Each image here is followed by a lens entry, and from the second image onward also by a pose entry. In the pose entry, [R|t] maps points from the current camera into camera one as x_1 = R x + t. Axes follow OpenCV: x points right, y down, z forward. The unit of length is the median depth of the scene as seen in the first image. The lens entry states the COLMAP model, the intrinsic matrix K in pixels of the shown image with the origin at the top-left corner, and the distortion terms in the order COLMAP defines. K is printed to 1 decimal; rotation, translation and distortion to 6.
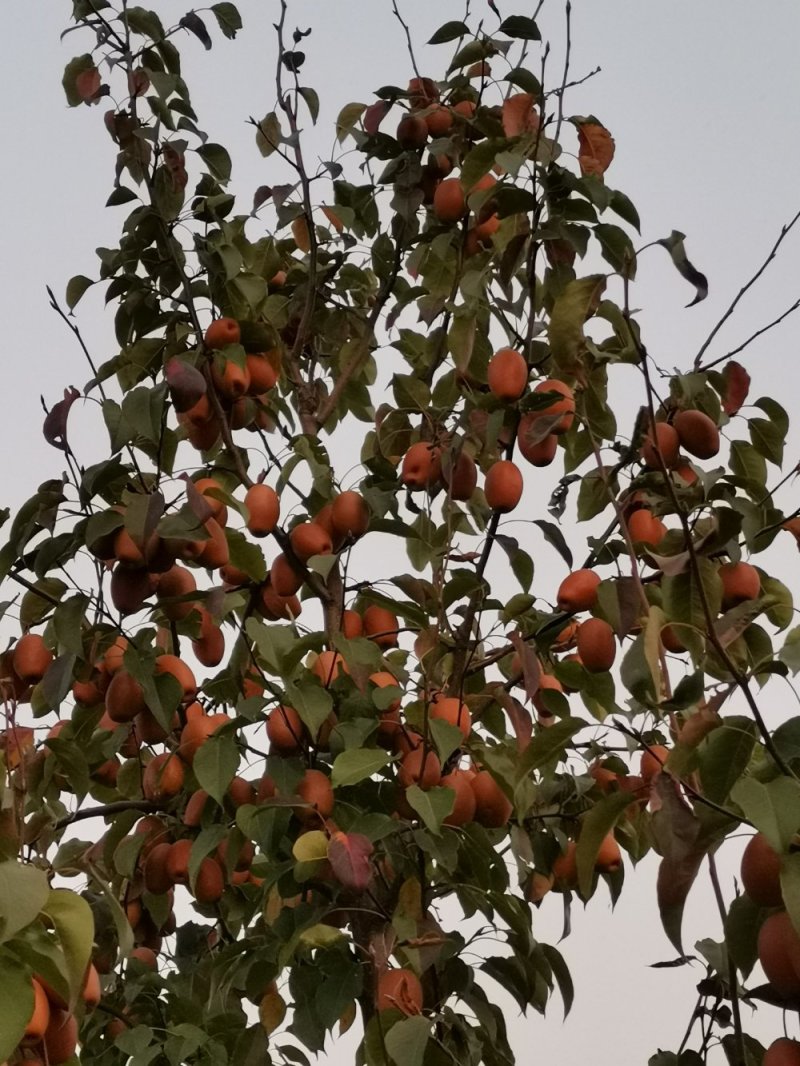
lens RADIAL K [[1987.2, 0, 400.0], [0, 1987.2, 533.0], [0, 0, 1]] dist [0.062345, -0.282090]
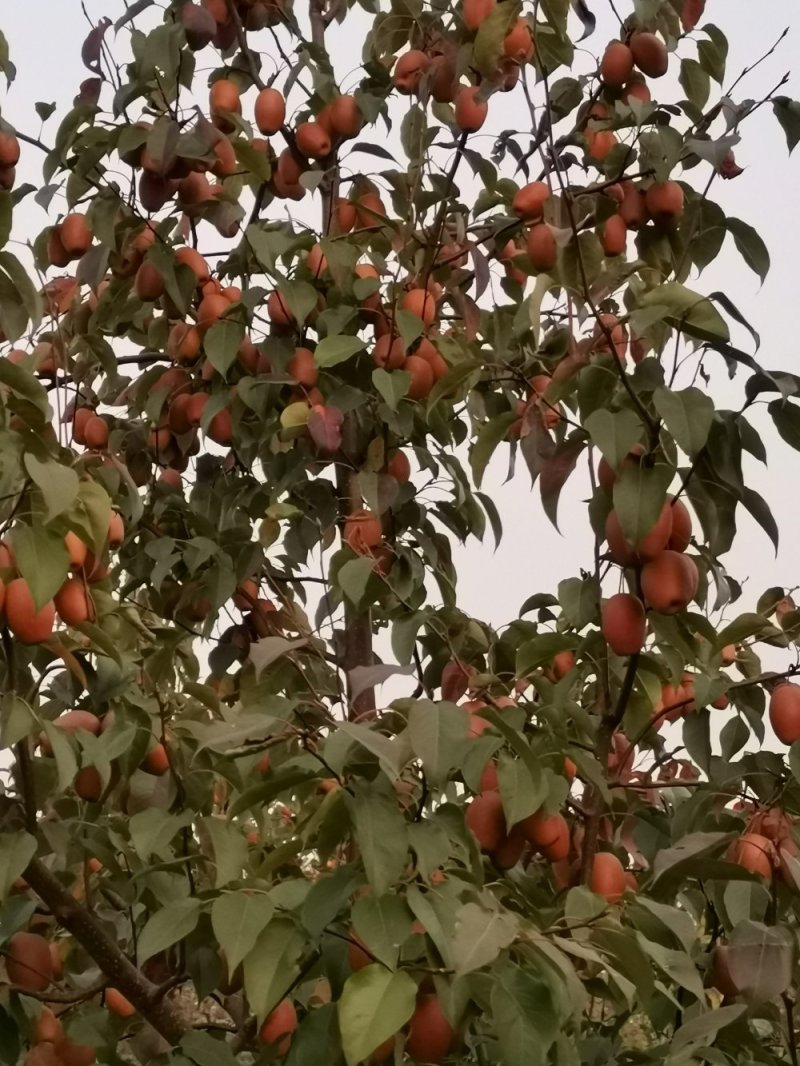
lens RADIAL K [[1987.2, 0, 400.0], [0, 1987.2, 533.0], [0, 0, 1]] dist [0.062345, -0.282090]
pose [[0.998894, 0.039278, -0.025855, 0.049177], [-0.030694, 0.961152, 0.274308, -0.102364], [0.035625, -0.273211, 0.961294, -0.200393]]
